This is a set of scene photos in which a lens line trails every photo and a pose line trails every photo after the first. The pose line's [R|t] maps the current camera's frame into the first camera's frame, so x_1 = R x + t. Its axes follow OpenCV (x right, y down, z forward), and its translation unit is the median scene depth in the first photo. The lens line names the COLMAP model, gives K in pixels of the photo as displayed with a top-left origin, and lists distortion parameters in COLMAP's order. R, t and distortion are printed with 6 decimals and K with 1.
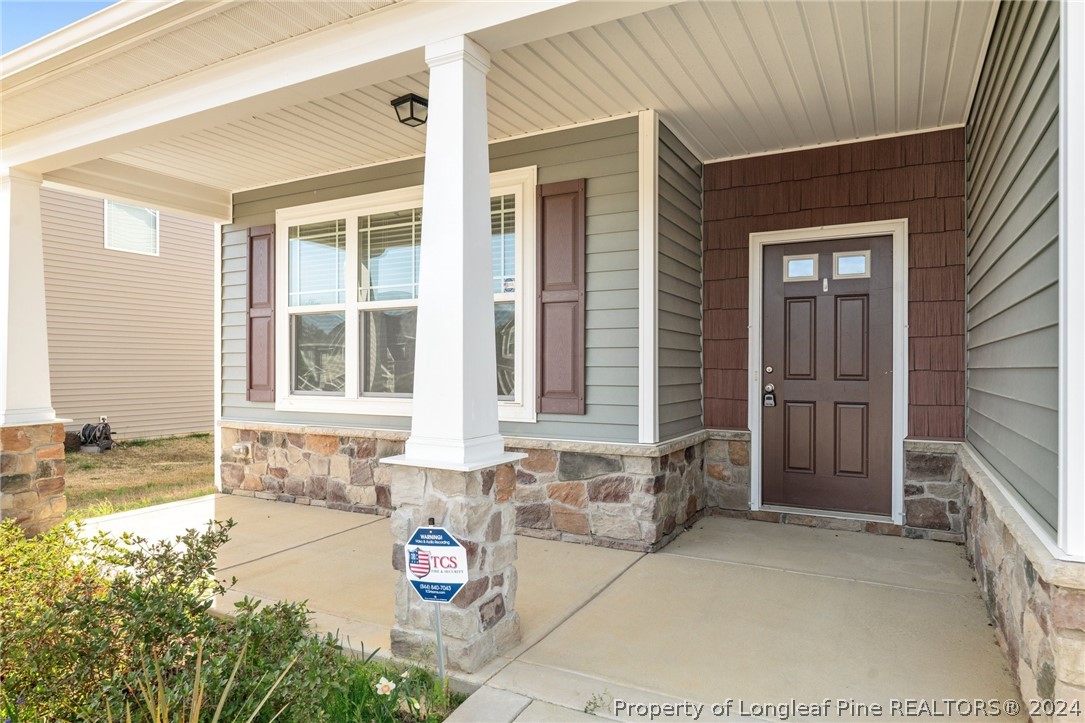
lens RADIAL K [[671.6, 0, 559.3], [0, 671.6, 358.5], [0, 0, 1]] dist [0.002558, 0.000381]
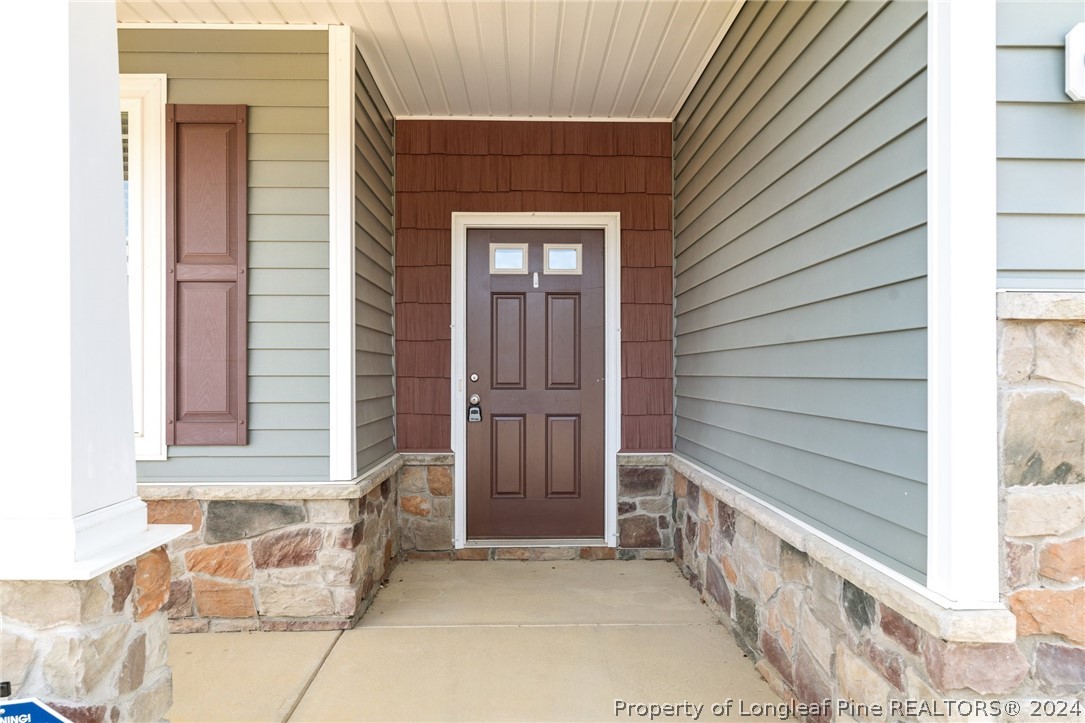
lens RADIAL K [[724.3, 0, 541.5], [0, 724.3, 366.8], [0, 0, 1]] dist [0.000676, -0.001072]
pose [[0.873516, 0.000472, 0.486795, -0.059349], [-0.003772, 0.999976, 0.005799, -0.002822], [-0.486780, -0.006902, 0.873497, 0.191112]]
